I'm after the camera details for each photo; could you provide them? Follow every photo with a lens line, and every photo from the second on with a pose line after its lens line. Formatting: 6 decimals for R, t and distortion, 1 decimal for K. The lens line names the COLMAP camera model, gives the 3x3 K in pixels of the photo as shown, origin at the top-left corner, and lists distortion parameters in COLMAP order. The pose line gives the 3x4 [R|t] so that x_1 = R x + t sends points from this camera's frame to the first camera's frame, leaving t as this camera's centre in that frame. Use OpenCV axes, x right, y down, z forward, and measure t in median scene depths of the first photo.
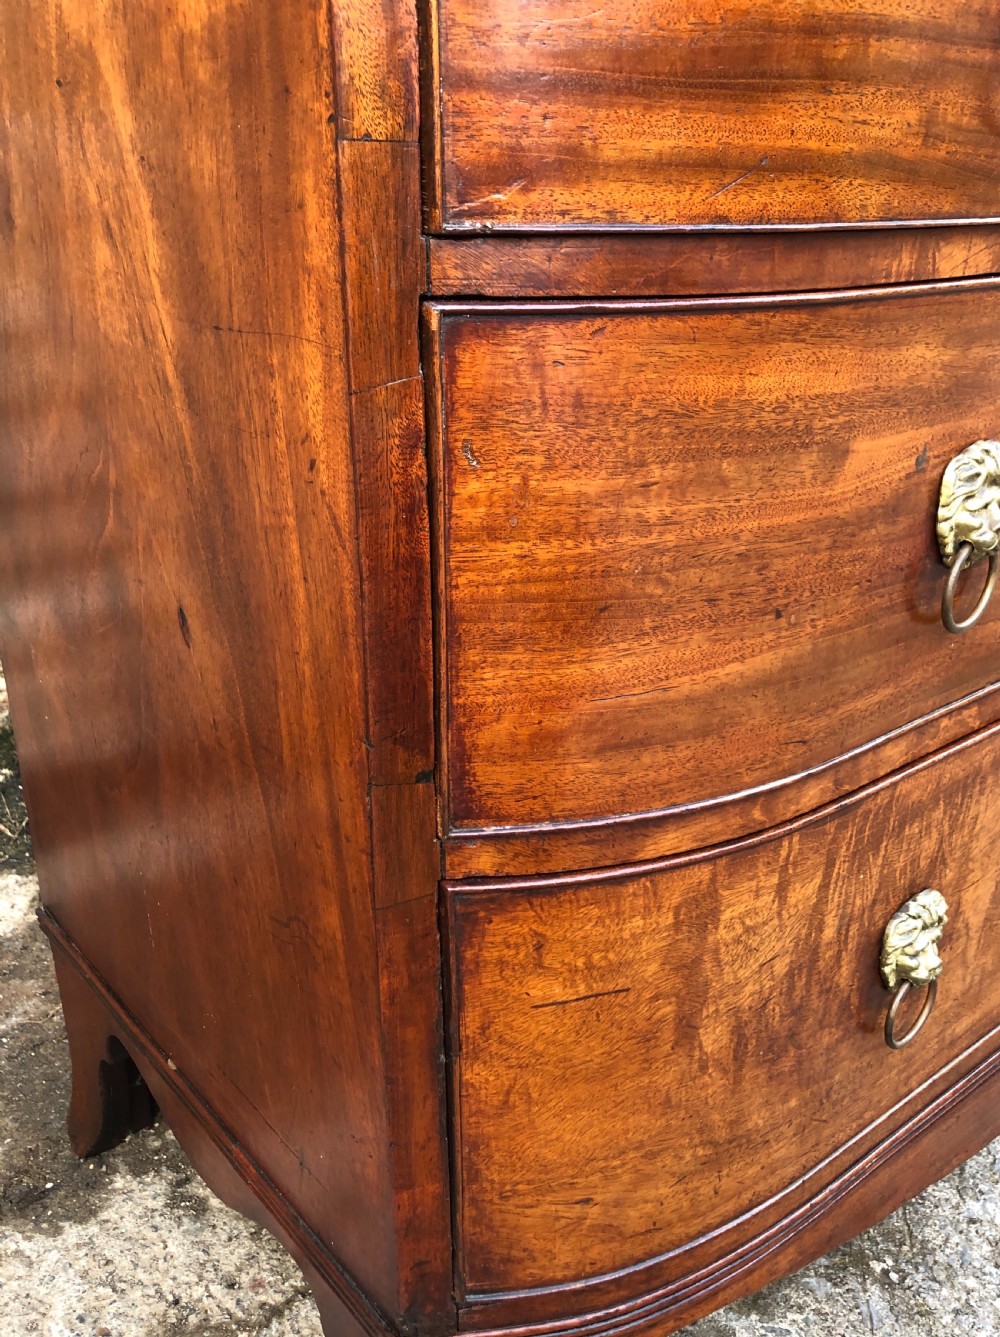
lens RADIAL K [[1193.4, 0, 518.1], [0, 1193.4, 674.5], [0, 0, 1]] dist [0.010076, -0.001174]
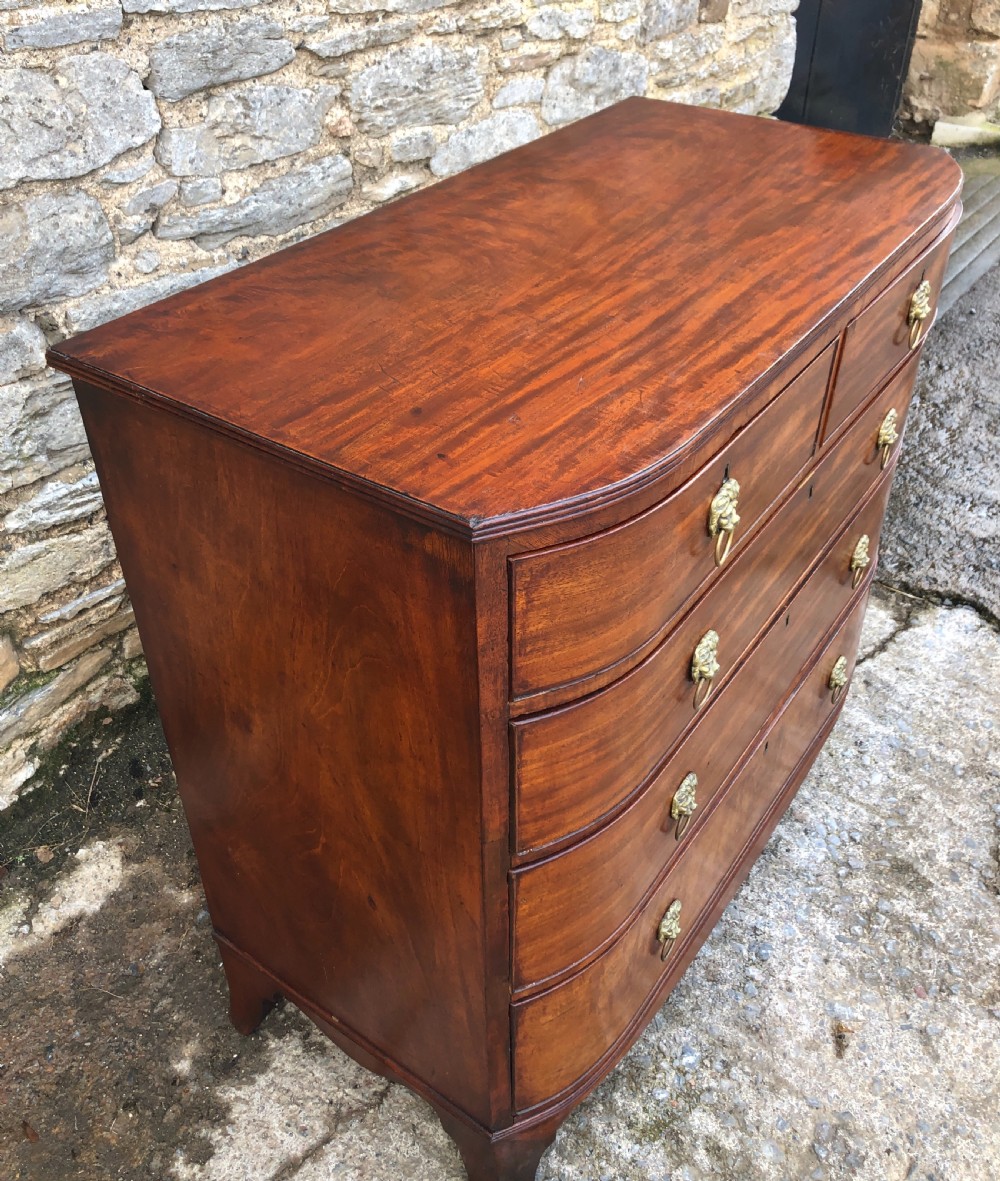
lens RADIAL K [[1099.9, 0, 501.4], [0, 1099.9, 501.0], [0, 0, 1]] dist [-0.005602, 0.033403]
pose [[0.965530, -0.154230, 0.209677, -0.376872], [0.108803, 0.970940, 0.213161, -1.275143], [-0.236460, -0.183000, 0.954253, -1.006531]]
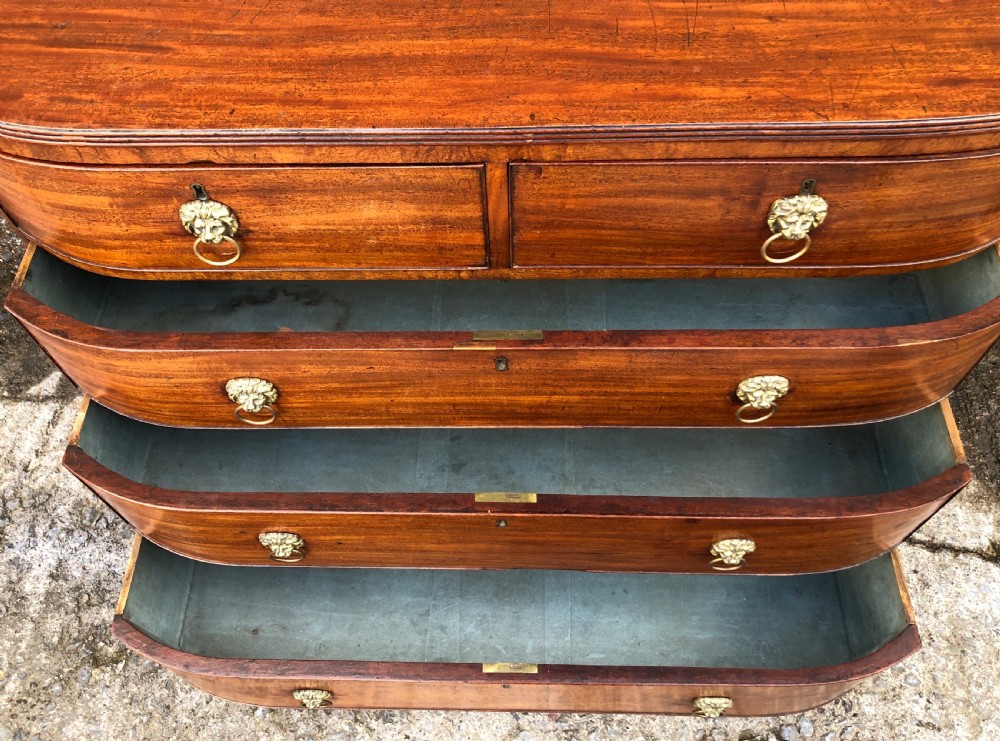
lens RADIAL K [[848.5, 0, 485.5], [0, 848.5, 346.9], [0, 0, 1]] dist [-0.039864, 0.109532]
pose [[0.752889, 0.535941, -0.382002, 1.451202], [-0.216637, 0.749881, 0.625097, -1.700311], [0.621471, -0.387873, 0.680682, -0.105471]]
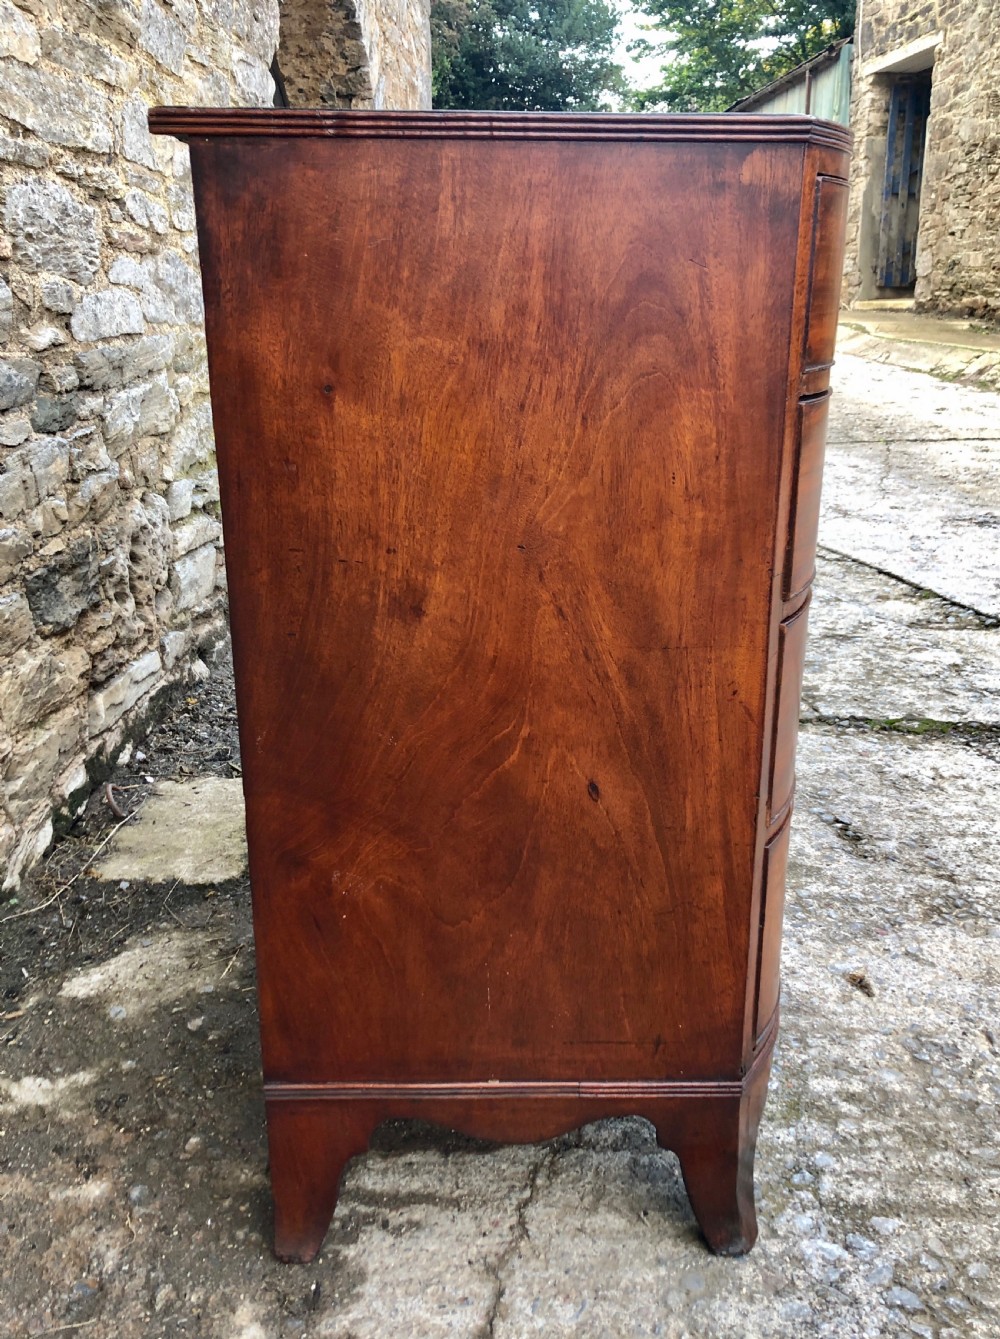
lens RADIAL K [[1191.1, 0, 526.0], [0, 1191.1, 657.1], [0, 0, 1]] dist [0.012432, 0.005478]
pose [[0.628252, -0.247794, 0.737494, -1.801873], [0.295249, 0.952949, 0.068671, -0.435255], [-0.719811, 0.174601, 0.671853, -0.289797]]
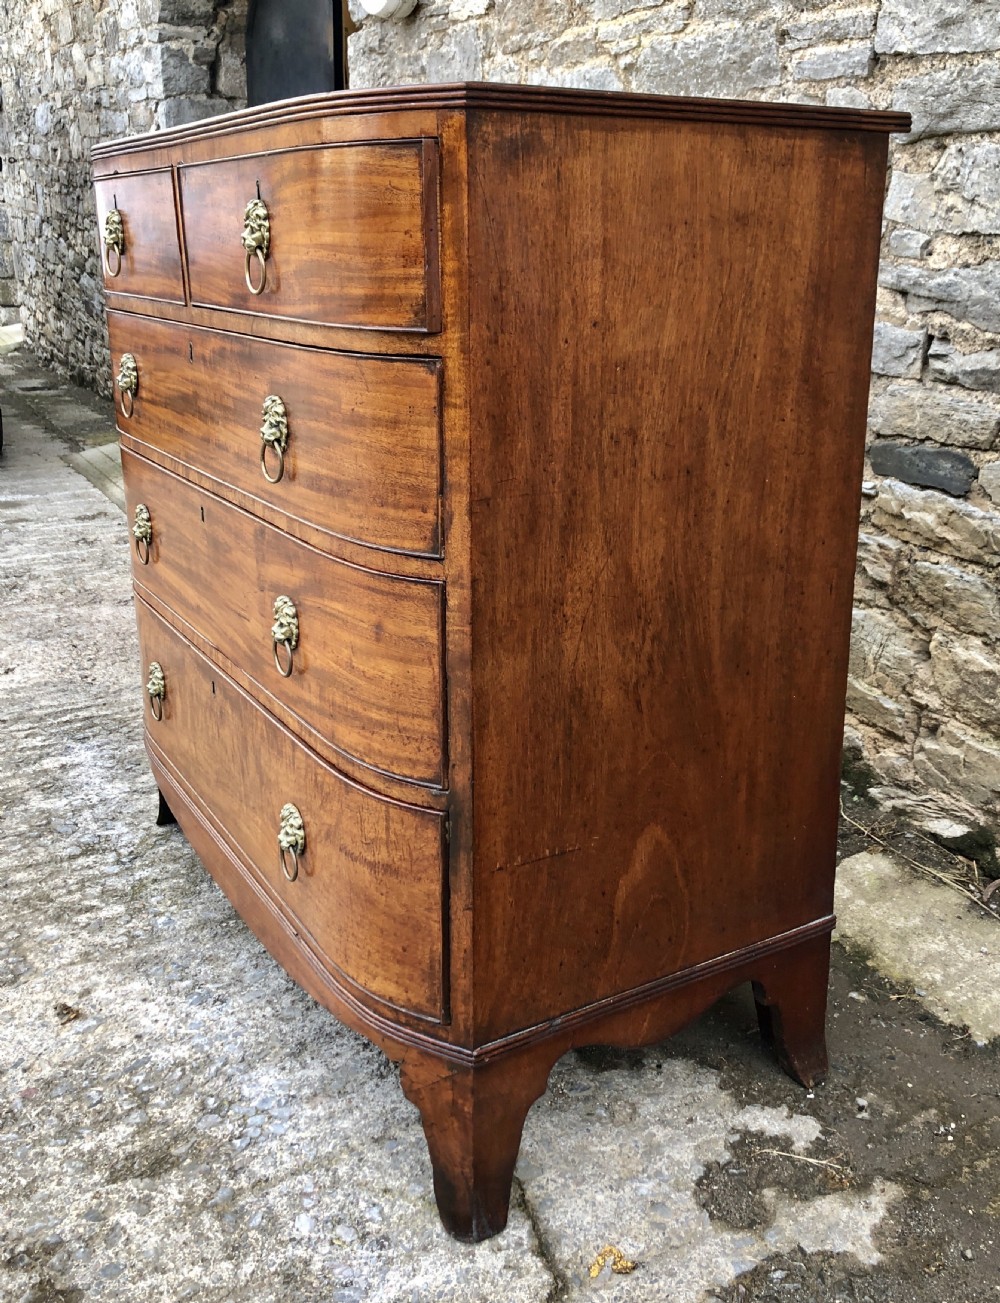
lens RADIAL K [[1241.1, 0, 550.9], [0, 1241.1, 573.5], [0, 0, 1]] dist [0.004385, 0.024013]
pose [[-0.127223, 0.255197, -0.958482, 3.409748], [-0.383702, 0.878438, 0.284815, -1.364628], [0.914652, 0.404006, -0.013838, 2.066665]]
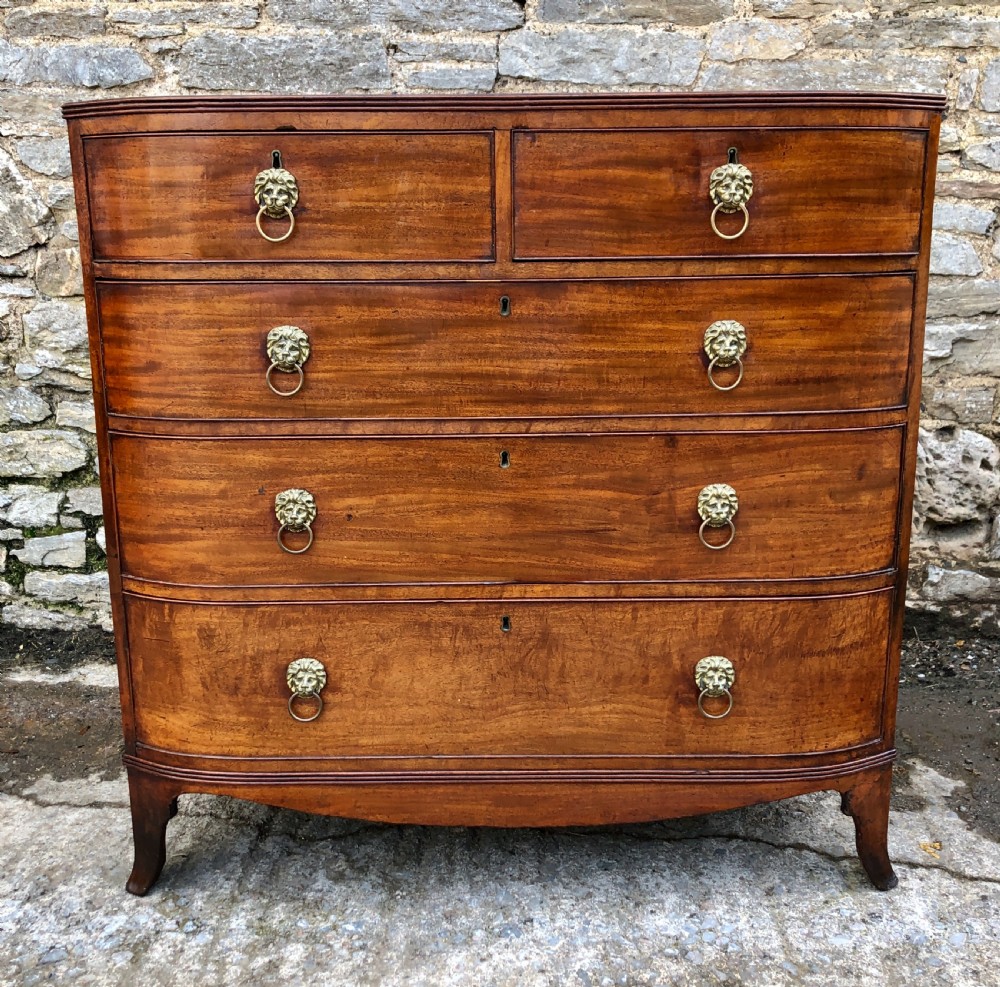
lens RADIAL K [[1170.4, 0, 498.3], [0, 1170.4, 514.9], [0, 0, 1]] dist [0.006833, 0.010048]
pose [[0.769787, 0.139136, -0.622952, 2.531540], [-0.234763, 0.969261, -0.073613, -0.032230], [0.593561, 0.202913, 0.778788, -0.922394]]
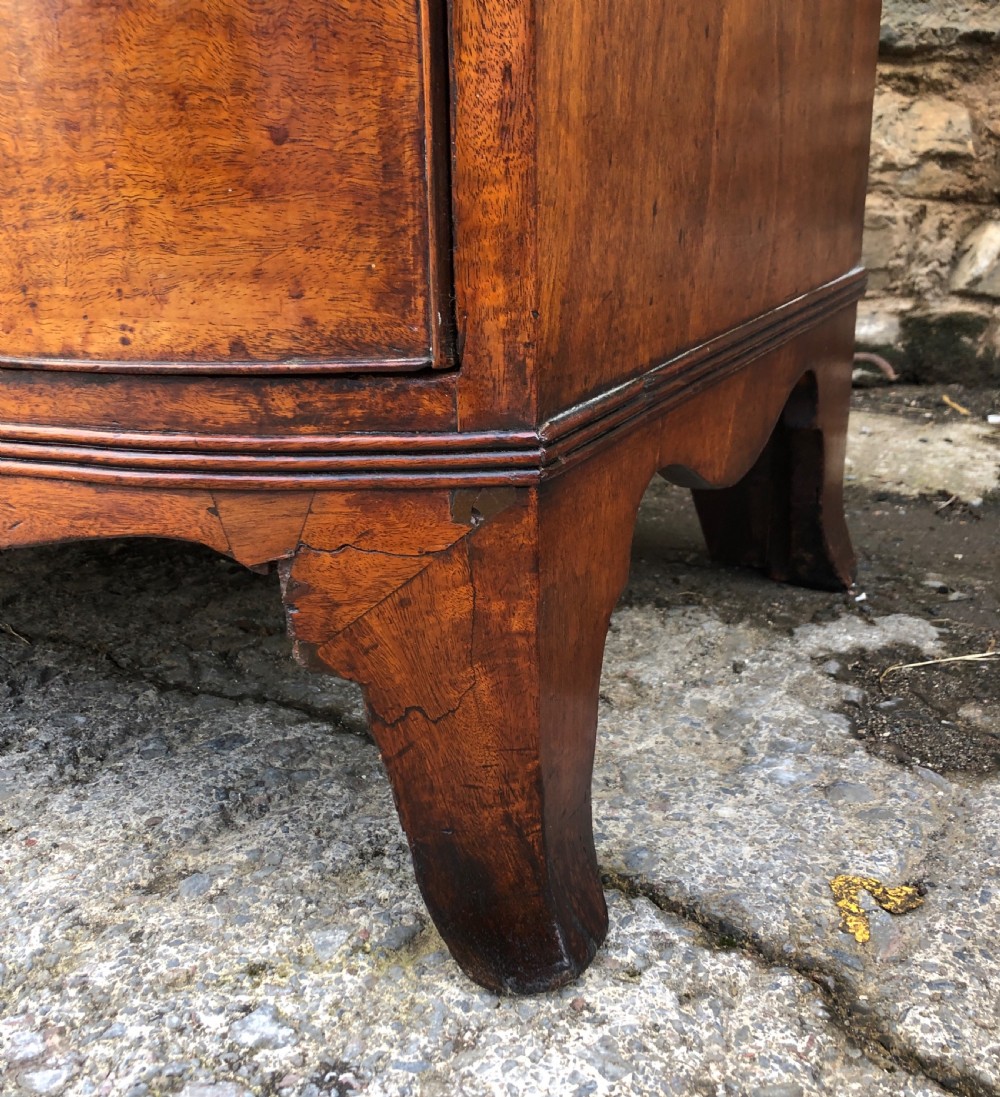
lens RADIAL K [[1184.7, 0, 502.4], [0, 1184.7, 584.0], [0, 0, 1]] dist [-0.001953, -0.022894]
pose [[0.386519, 0.318740, -0.865452, 2.127701], [-0.331163, 0.923767, 0.192317, 0.049405], [0.860775, 0.212272, 0.462608, 1.926181]]
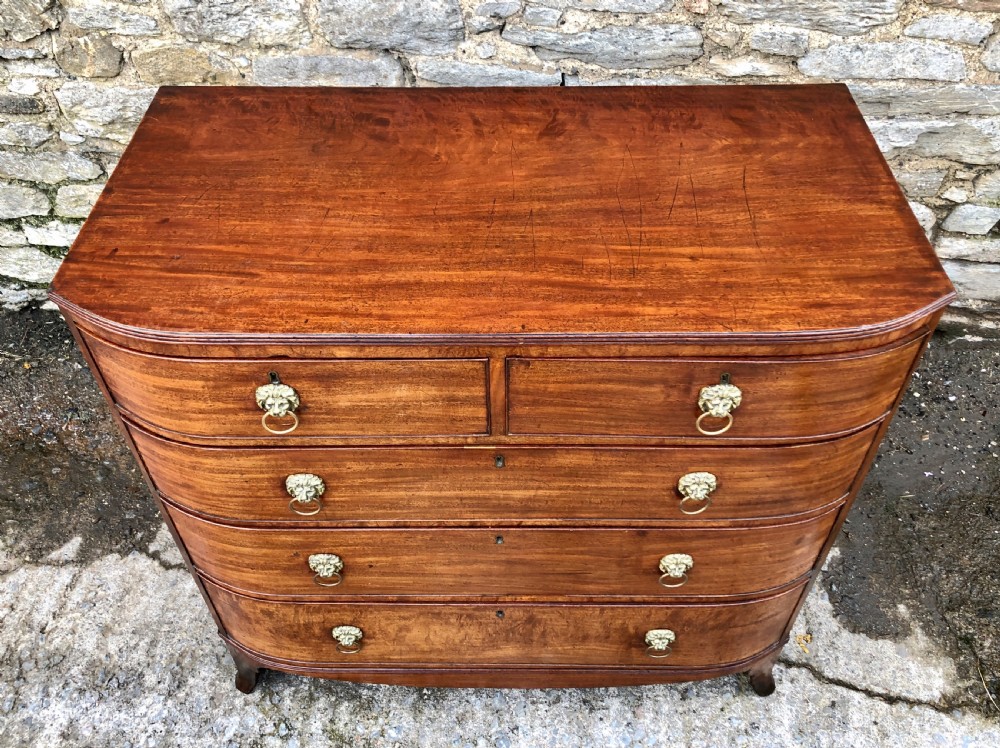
lens RADIAL K [[867.3, 0, 498.6], [0, 867.3, 343.5], [0, 0, 1]] dist [0.018053, -0.001981]
pose [[0.765040, 0.449306, -0.461344, 1.658371], [-0.237396, 0.862705, 0.446524, -1.961737], [0.598629, -0.232088, 0.766667, -0.514615]]
